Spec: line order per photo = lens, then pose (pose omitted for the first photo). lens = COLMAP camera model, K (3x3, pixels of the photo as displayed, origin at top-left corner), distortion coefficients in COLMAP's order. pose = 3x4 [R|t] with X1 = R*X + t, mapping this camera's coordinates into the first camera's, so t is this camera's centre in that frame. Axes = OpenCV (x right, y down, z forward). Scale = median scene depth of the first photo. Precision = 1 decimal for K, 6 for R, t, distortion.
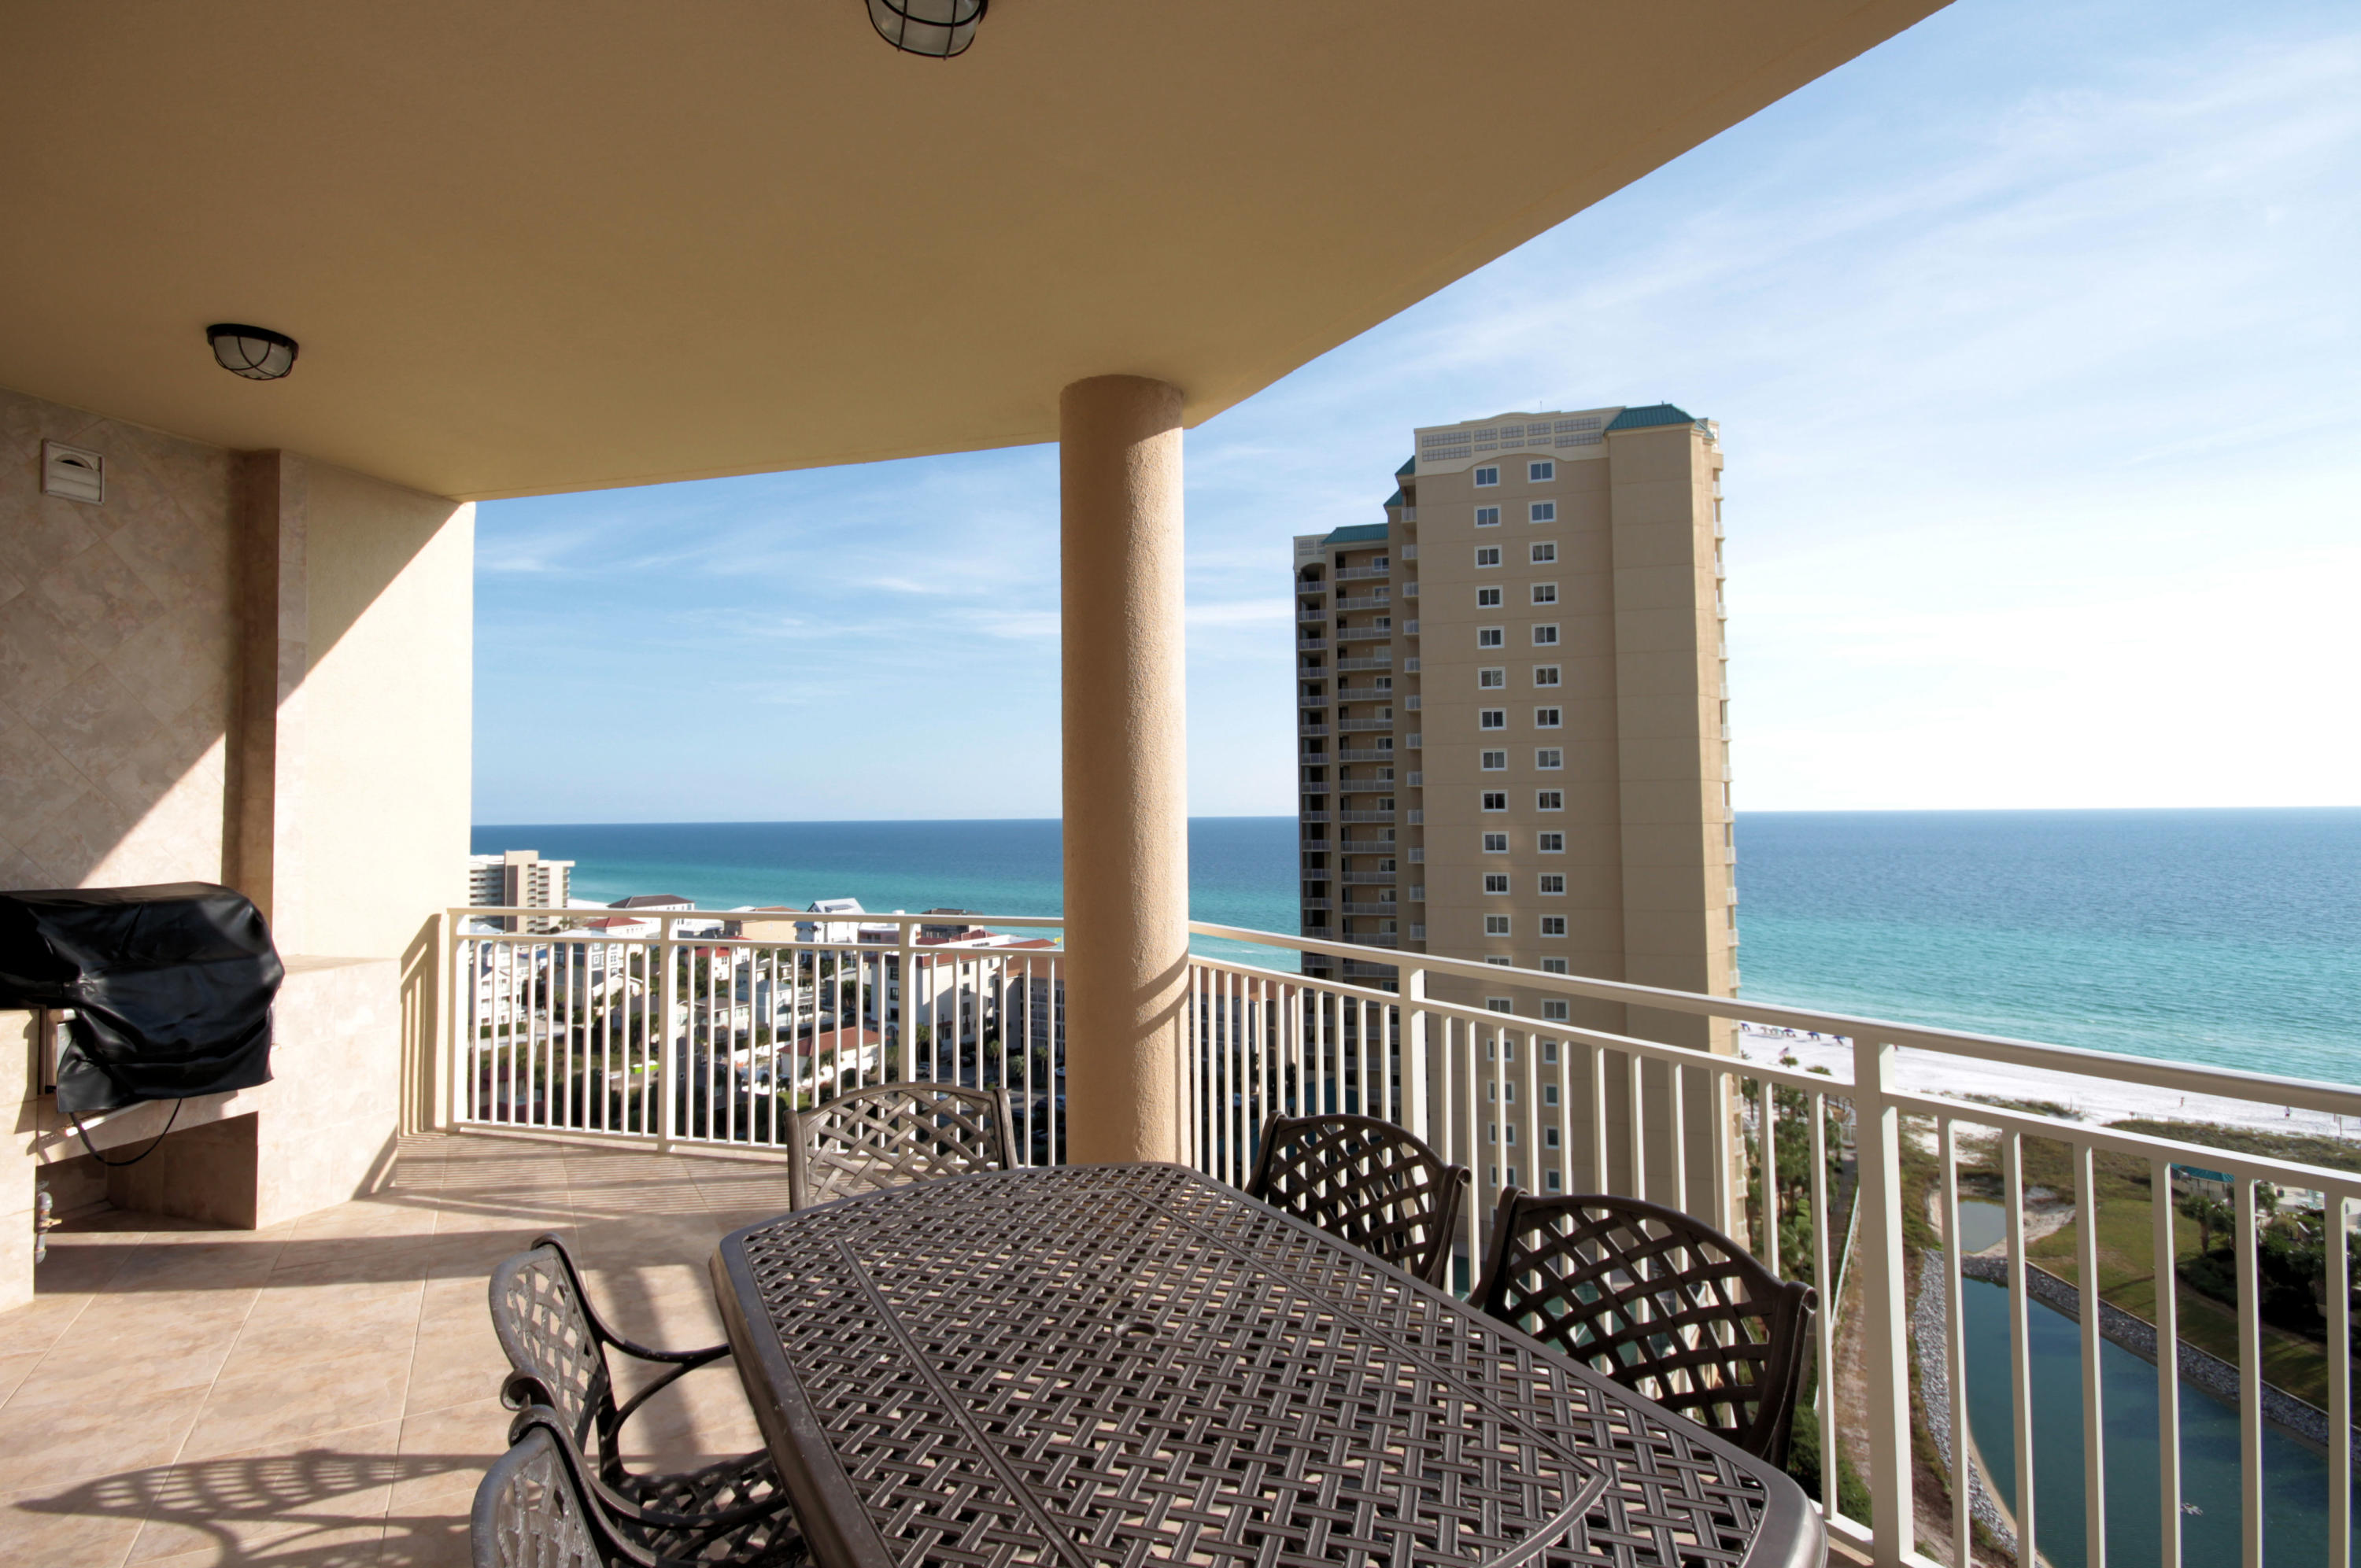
lens RADIAL K [[1151.2, 0, 1149.8], [0, 1151.2, 764.7], [0, 0, 1]] dist [0.002843, -0.006647]
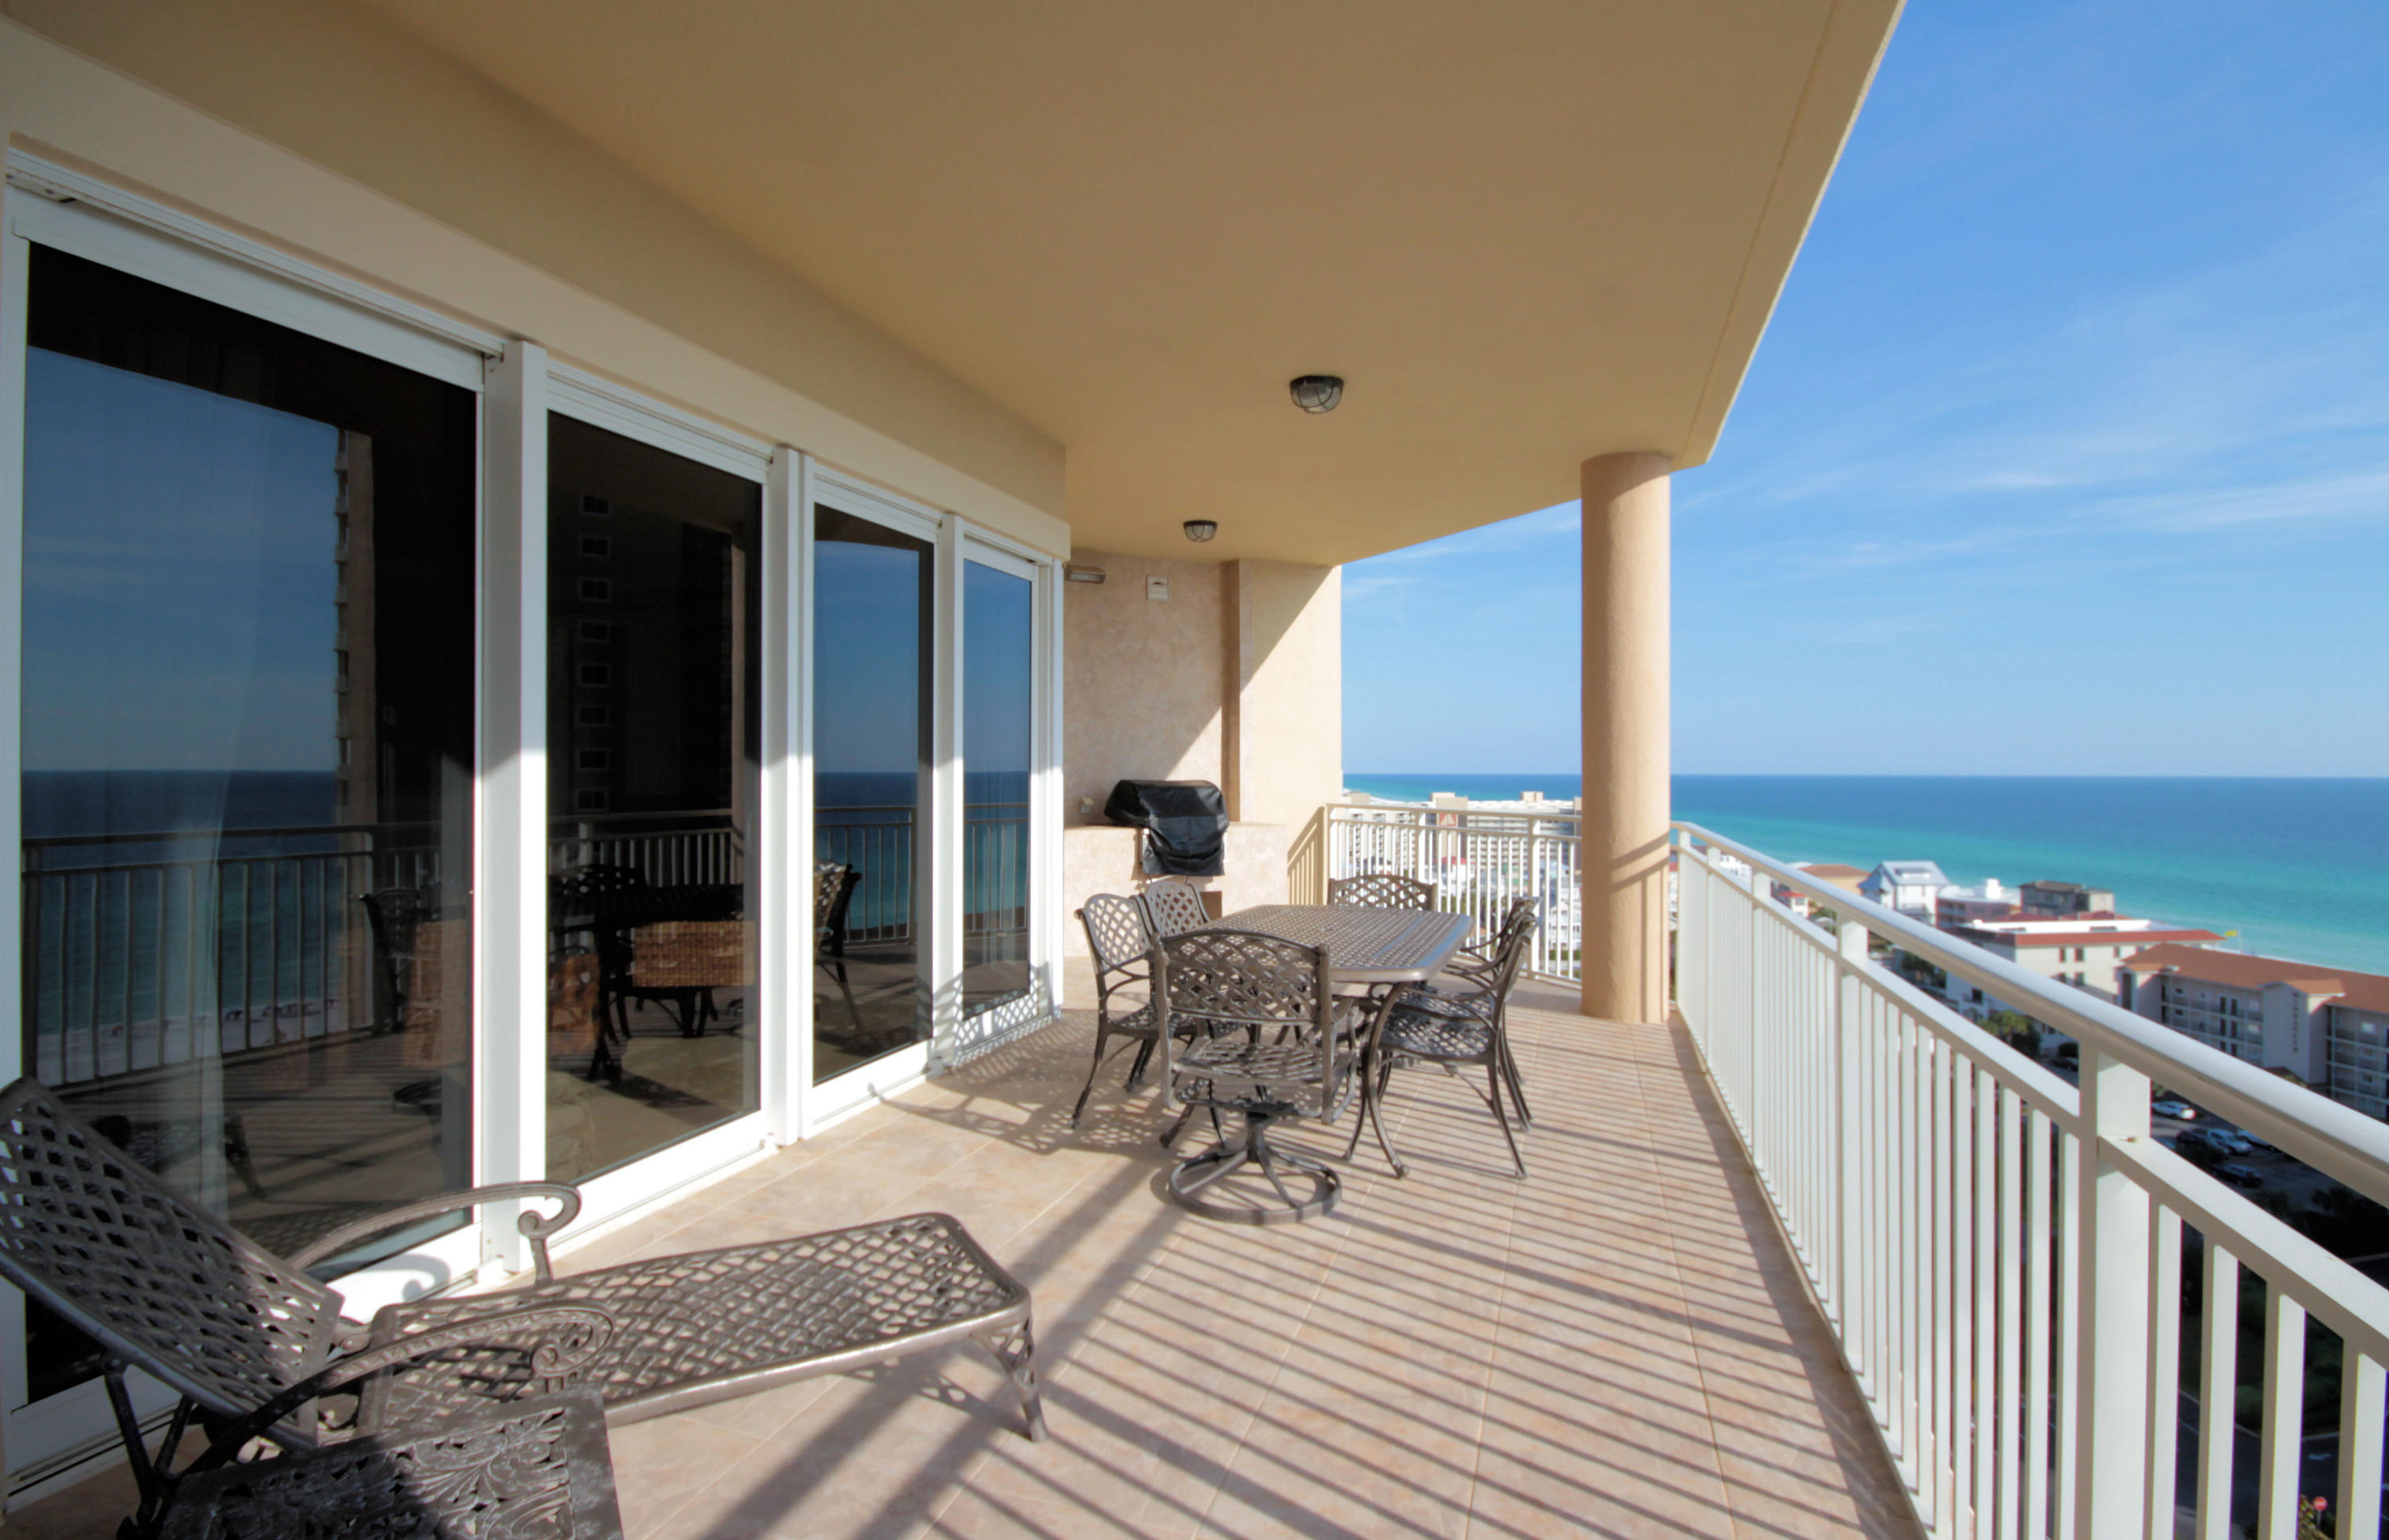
lens RADIAL K [[1134.3, 0, 1221.4], [0, 1134.3, 768.2], [0, 0, 1]] dist [0.018821, -0.014840]
pose [[0.686735, 0.012114, -0.726807, 0.514292], [0.020872, 0.999120, 0.036375, 0.005308], [0.726608, -0.040150, 0.685878, -0.285065]]
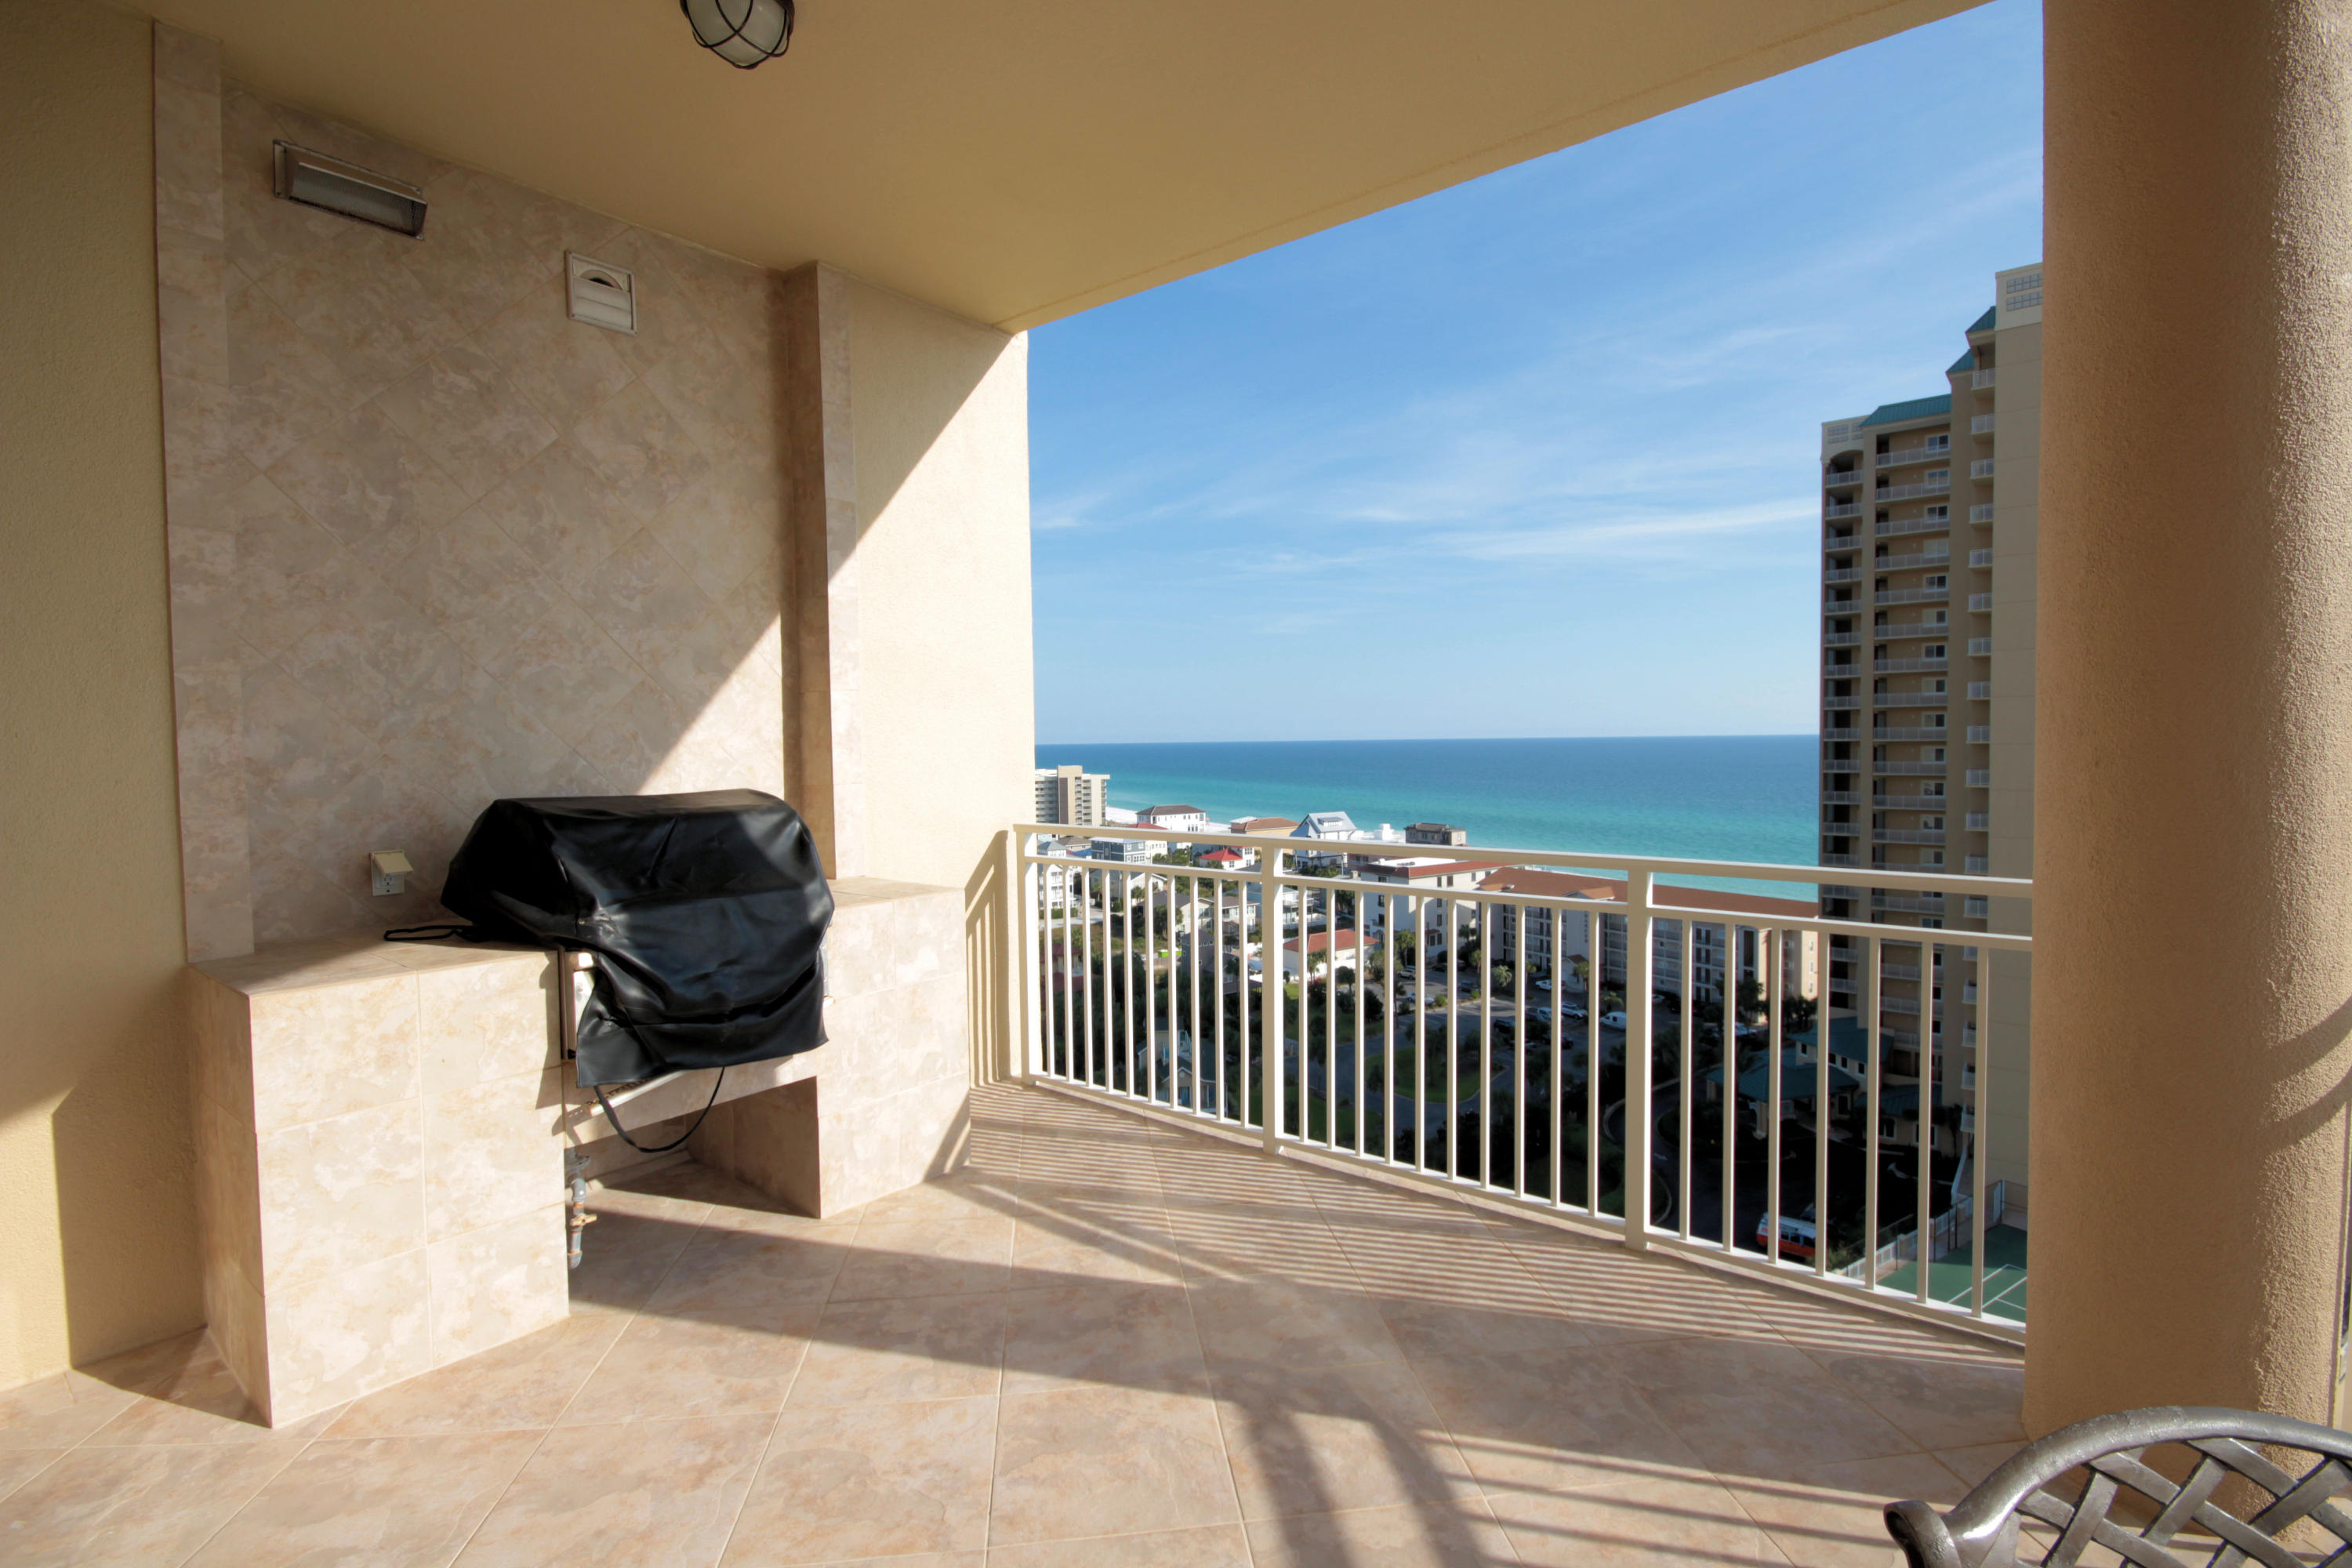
lens RADIAL K [[1083.2, 0, 1193.3], [0, 1083.2, 783.2], [0, 0, 1]] dist [-0.000227, 0.000368]
pose [[0.926261, 0.013640, -0.376636, -0.183690], [0.019546, 0.996261, 0.084149, 0.029322], [0.376376, -0.085305, 0.922531, 0.307696]]
